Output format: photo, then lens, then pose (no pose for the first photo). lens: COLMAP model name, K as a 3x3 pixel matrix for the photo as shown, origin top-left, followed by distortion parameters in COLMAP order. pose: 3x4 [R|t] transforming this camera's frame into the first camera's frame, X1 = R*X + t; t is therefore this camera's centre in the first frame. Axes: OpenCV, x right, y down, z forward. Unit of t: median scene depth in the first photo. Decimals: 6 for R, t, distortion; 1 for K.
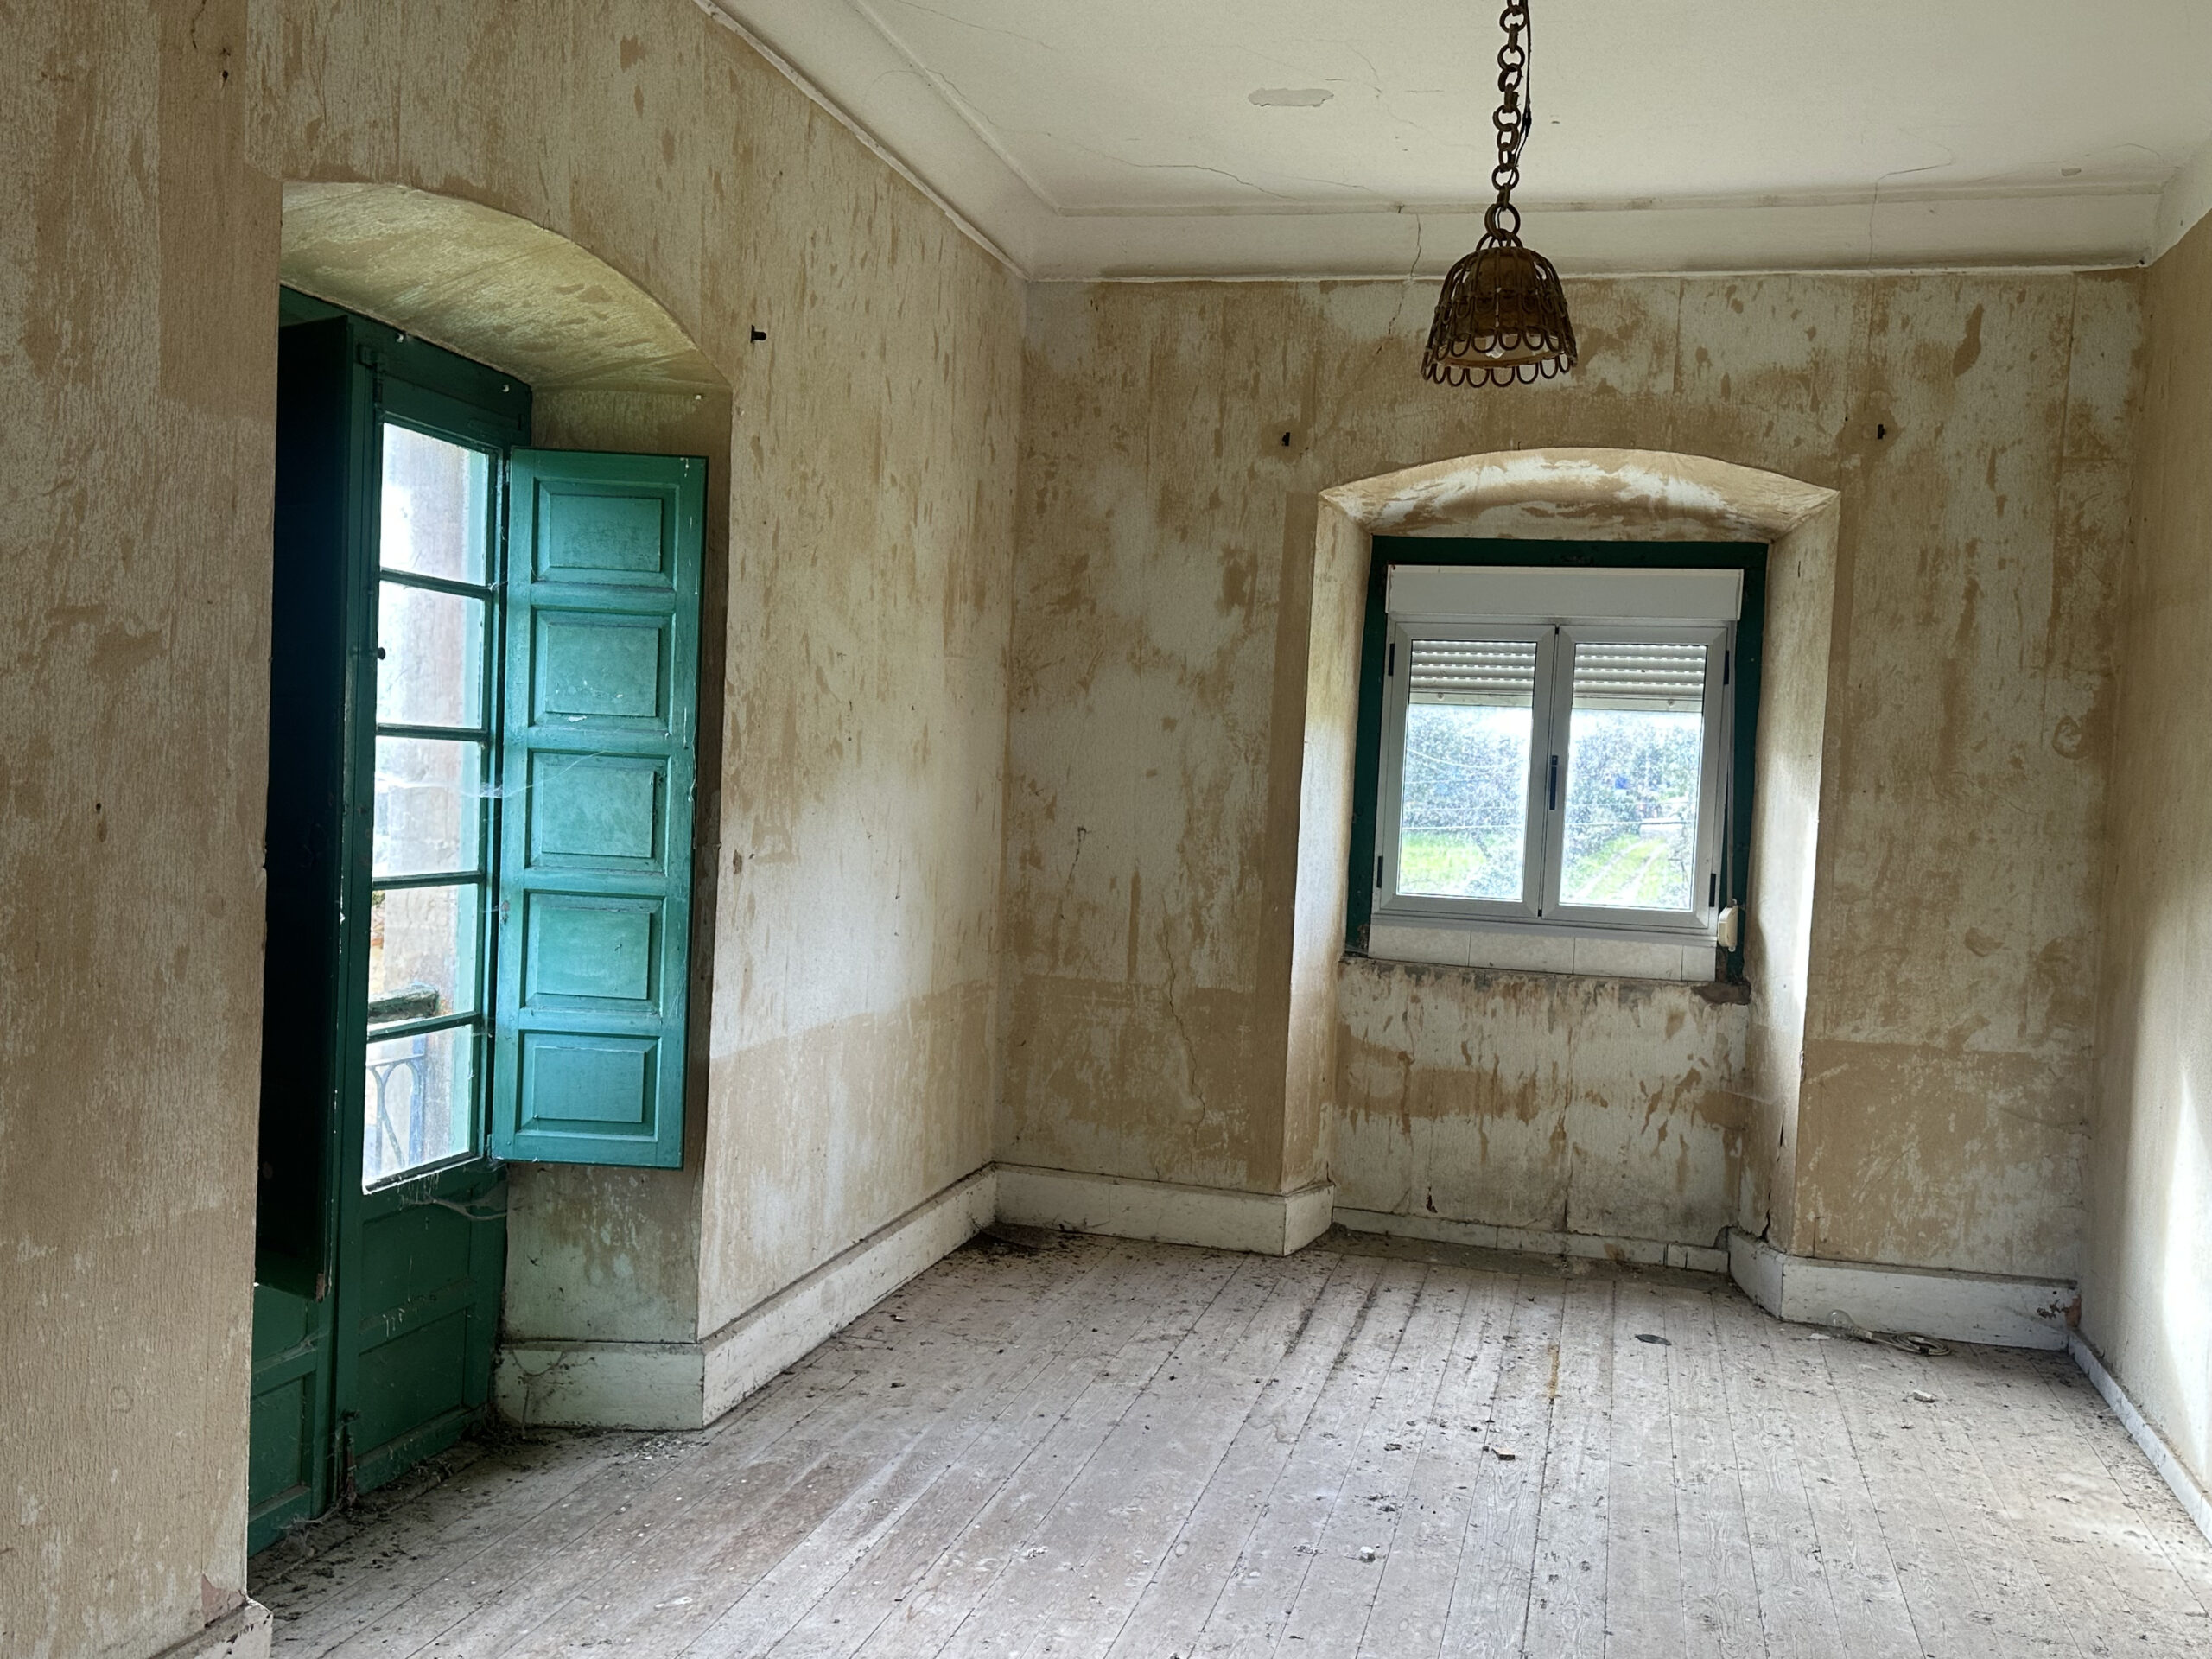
lens RADIAL K [[1954.0, 0, 1054.1], [0, 1954.0, 842.5], [0, 0, 1]] dist [0.175653, -0.339391]
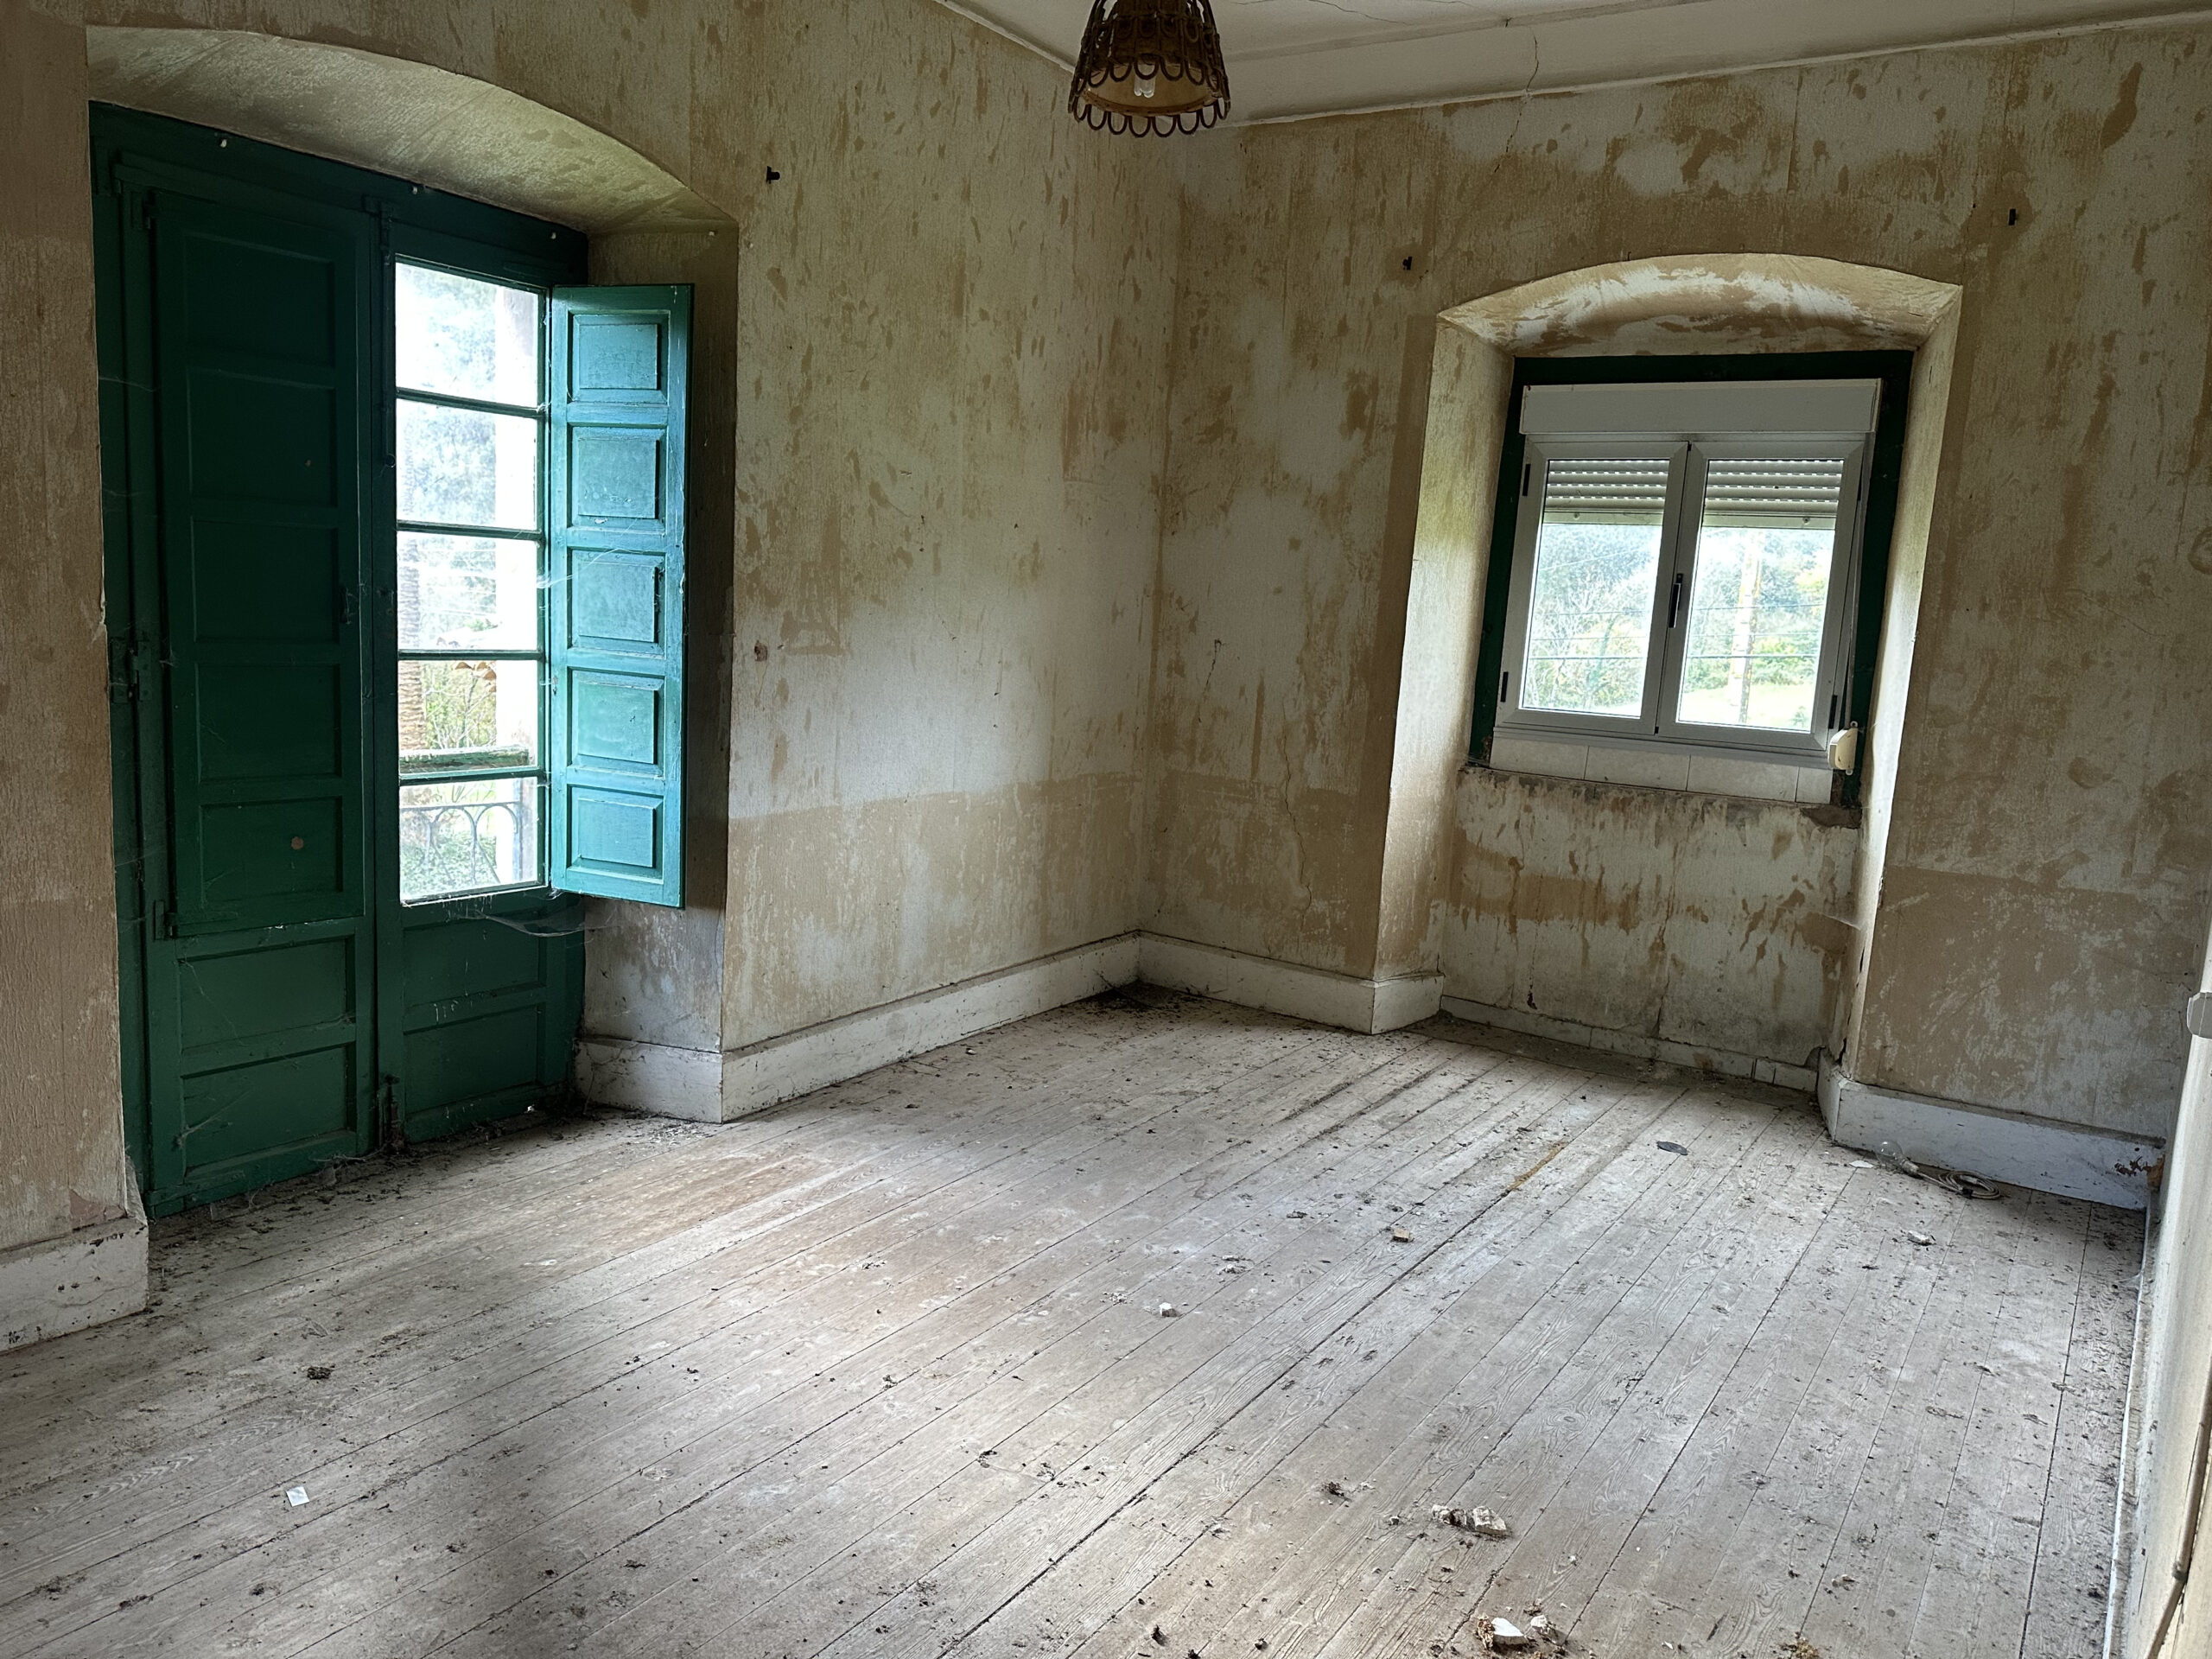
lens RADIAL K [[1552.1, 0, 1114.2], [0, 1552.1, 809.9], [0, 0, 1]] dist [0.081729, -0.100255]
pose [[0.946925, 0.052884, -0.317076, 0.269084], [-0.025748, 0.995683, 0.089174, 0.013107], [0.320423, -0.076277, 0.944198, 0.158727]]
